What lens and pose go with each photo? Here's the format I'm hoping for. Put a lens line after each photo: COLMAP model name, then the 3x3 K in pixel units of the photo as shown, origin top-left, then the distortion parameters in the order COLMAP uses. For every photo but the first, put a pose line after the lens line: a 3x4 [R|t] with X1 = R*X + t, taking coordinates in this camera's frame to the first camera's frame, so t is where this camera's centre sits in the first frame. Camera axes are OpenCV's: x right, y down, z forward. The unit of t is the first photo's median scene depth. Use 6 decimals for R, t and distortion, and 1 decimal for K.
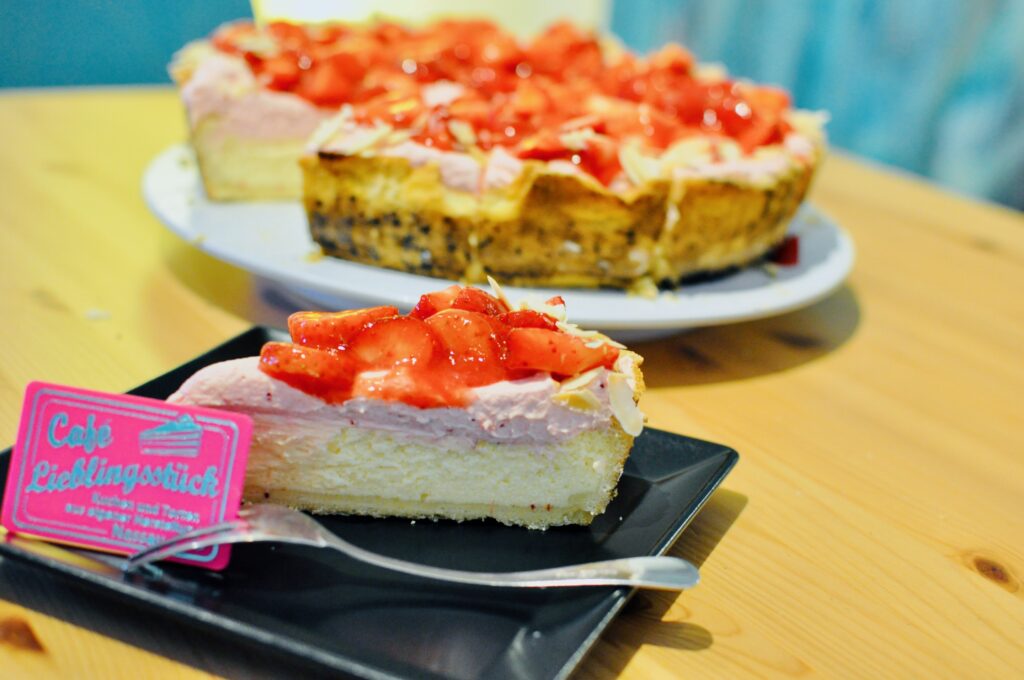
lens RADIAL K [[1702.6, 0, 512.0], [0, 1702.6, 340.0], [0, 0, 1]] dist [0.039503, 0.160012]
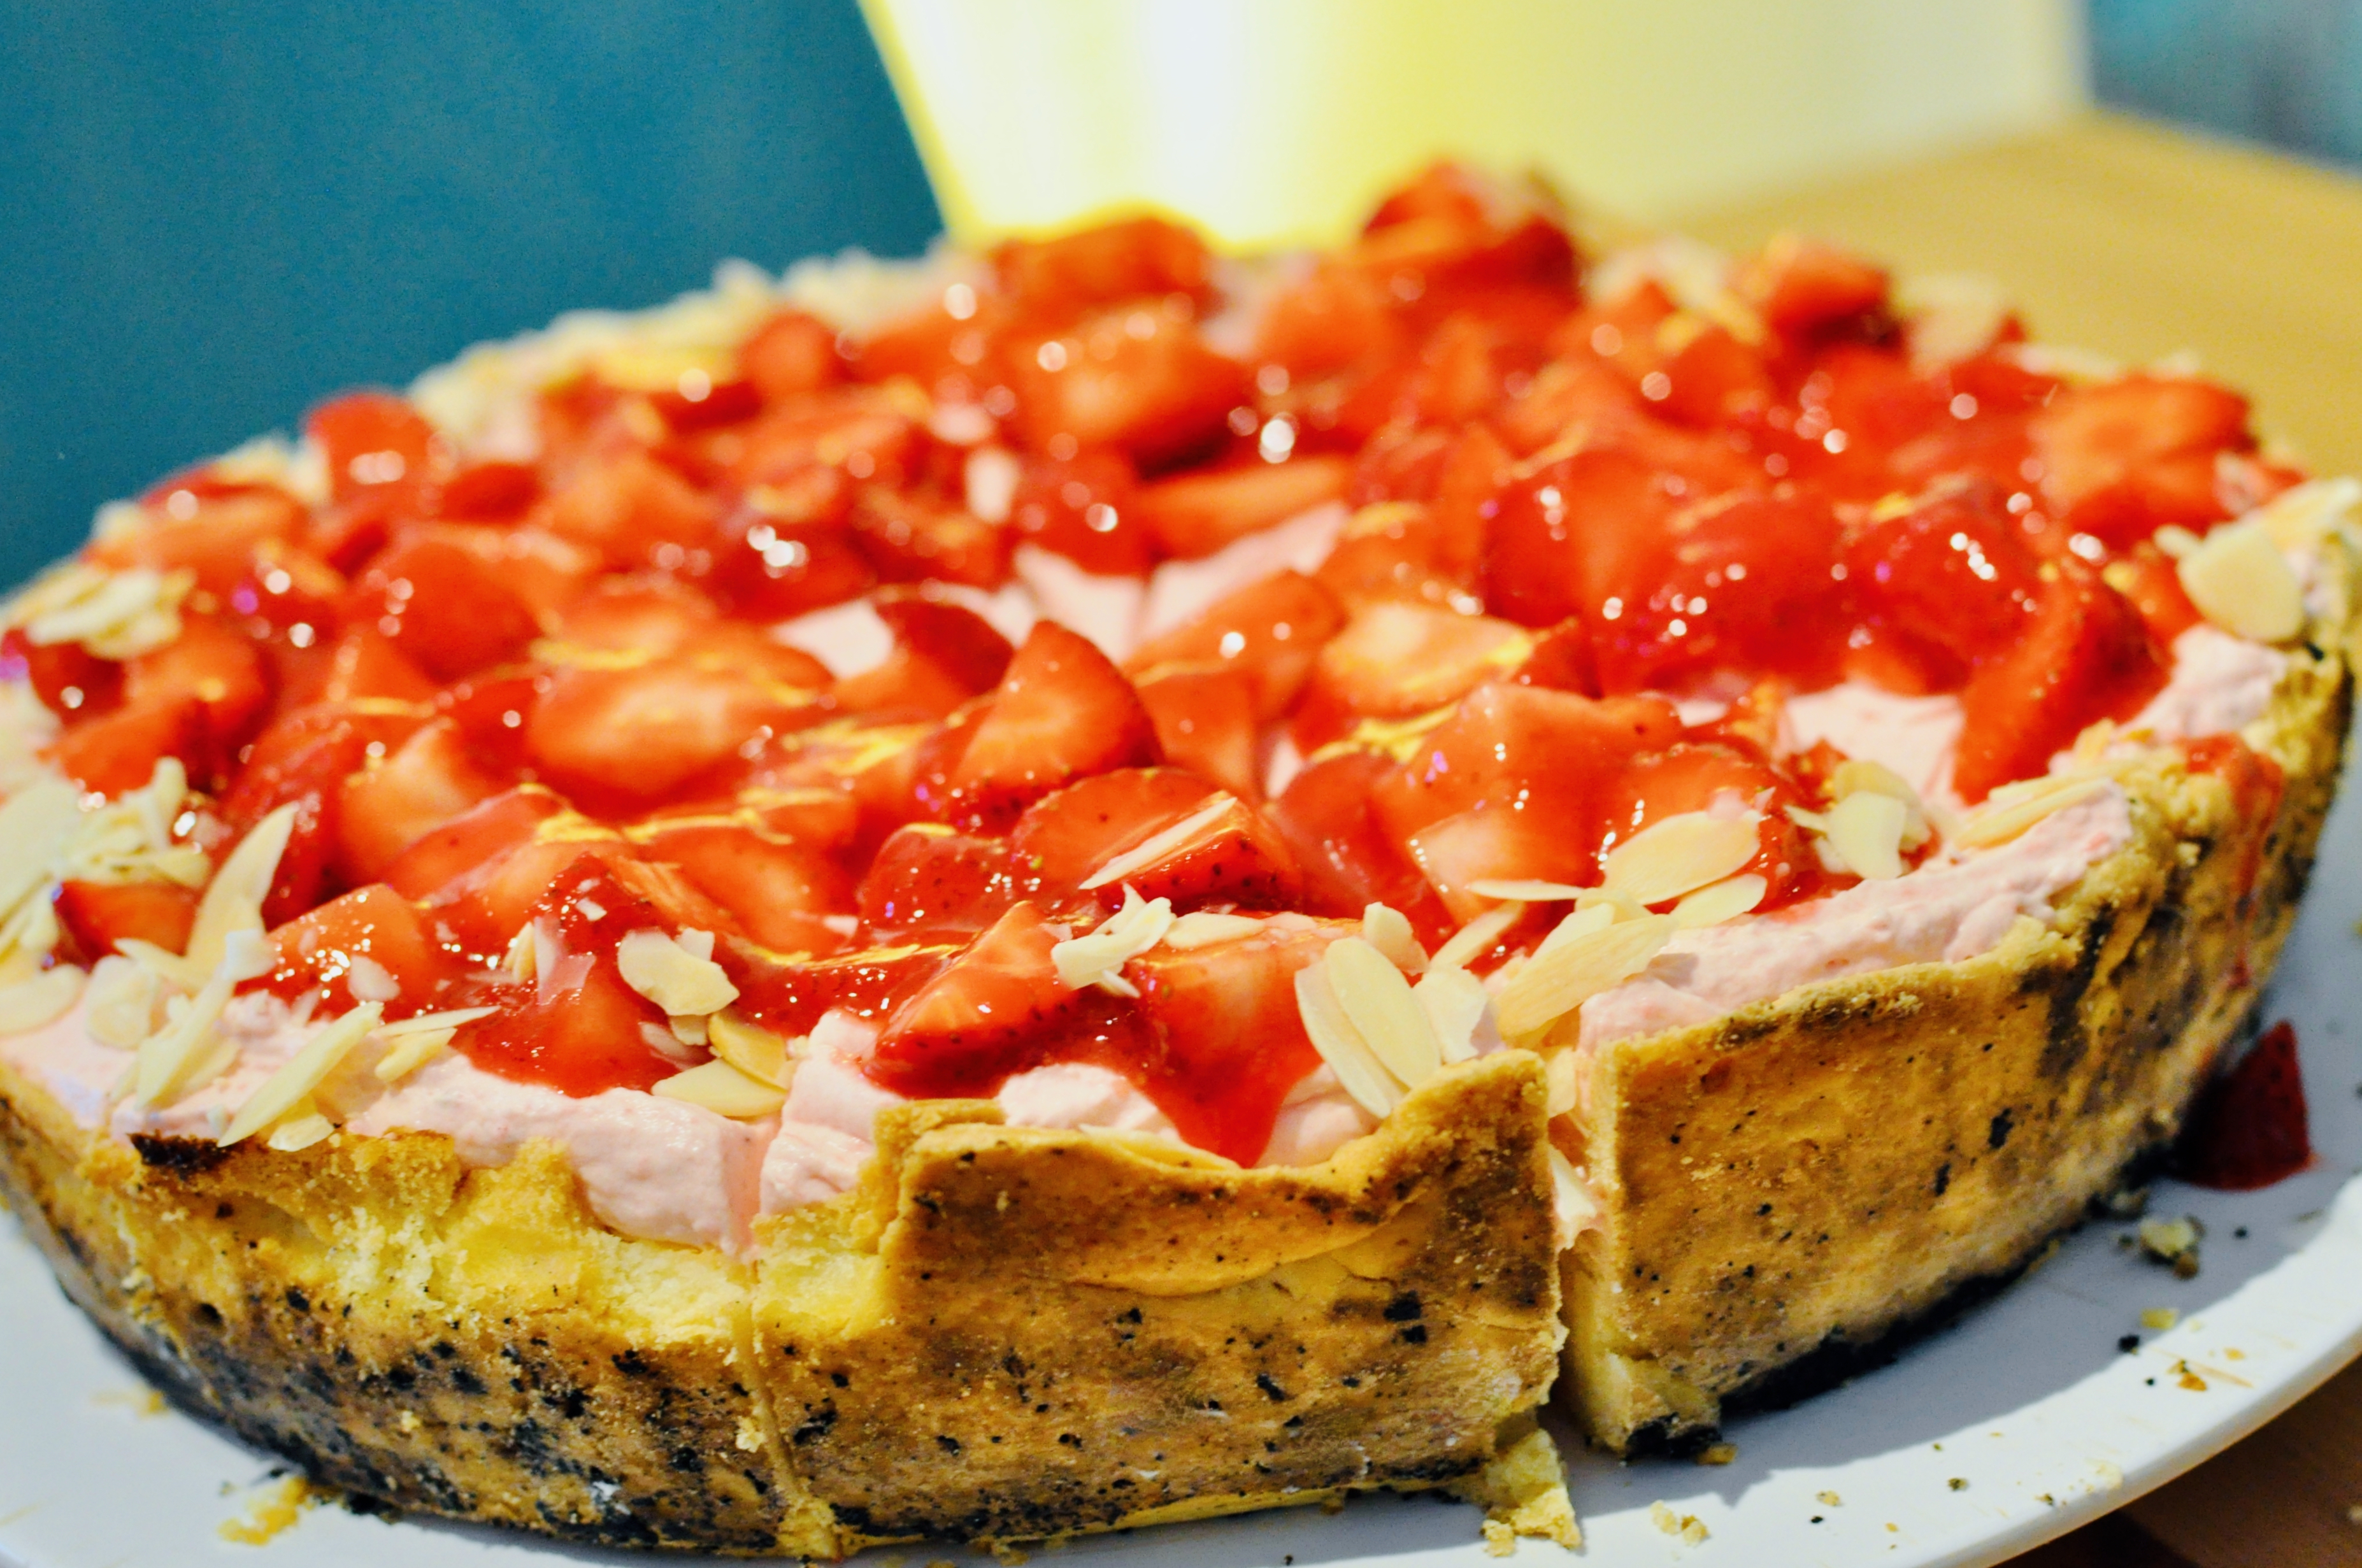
lens RADIAL K [[3927.0, 0, 1181.0], [0, 3927.0, 784.0], [0, 0, 1]] dist [0.039503, 0.160012]
pose [[0.949608, -0.131579, -0.284486, 0.206107], [0.148533, 0.988147, 0.038766, -0.161786], [0.276013, -0.079068, 0.957896, 0.485185]]
